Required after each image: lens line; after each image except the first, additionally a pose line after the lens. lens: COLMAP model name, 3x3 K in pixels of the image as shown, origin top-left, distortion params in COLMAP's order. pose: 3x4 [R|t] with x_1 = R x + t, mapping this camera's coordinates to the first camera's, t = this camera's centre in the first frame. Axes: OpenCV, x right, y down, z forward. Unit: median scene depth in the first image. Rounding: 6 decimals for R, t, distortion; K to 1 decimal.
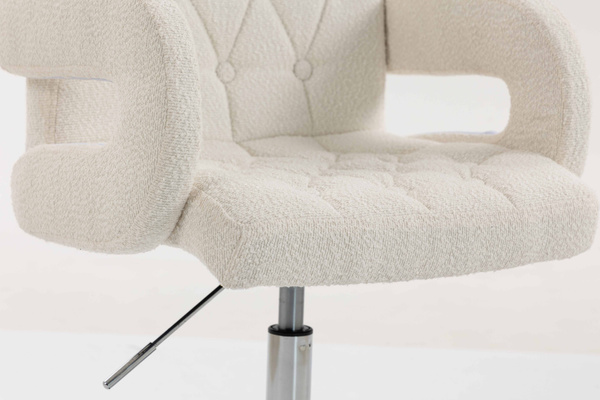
lens RADIAL K [[1764.7, 0, 300.0], [0, 1764.7, 200.0], [0, 0, 1]] dist [0.076257, 0.700279]
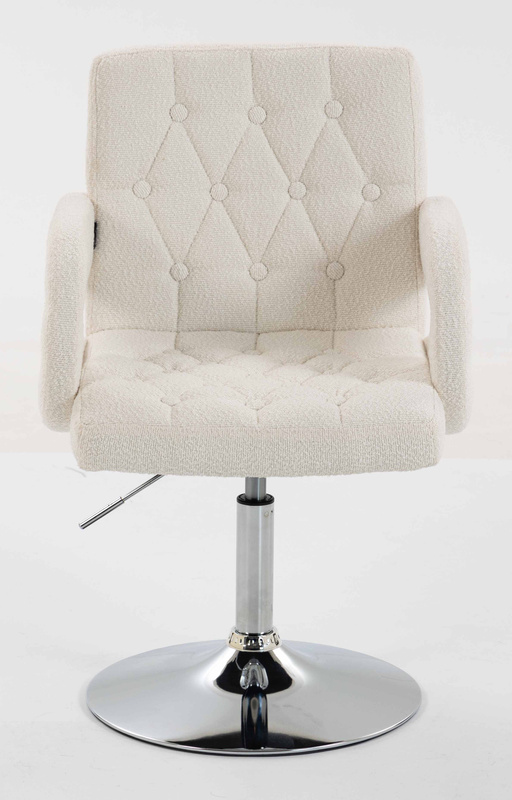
lens RADIAL K [[3394.4, 0, 256.0], [0, 3394.4, 400.0], [0, 0, 1]] dist [-0.030215, 0.086578]
pose [[0.838063, 0.108190, -0.534738, 1.254759], [-0.051215, 0.991413, 0.120320, -0.278148], [0.543164, -0.073449, 0.836408, -0.946095]]
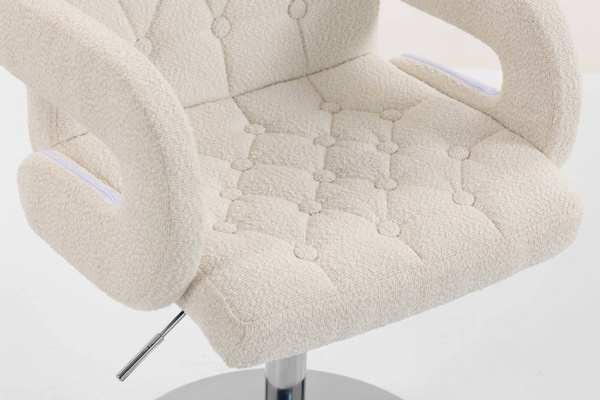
lens RADIAL K [[1741.6, 0, 300.0], [0, 1741.6, 200.0], [0, 0, 1]] dist [0.070135, -0.300025]
pose [[0.999928, -0.009021, 0.007907, -0.006330], [0.005389, 0.926727, 0.375697, -0.382484], [-0.010716, -0.375628, 0.926709, 0.047367]]
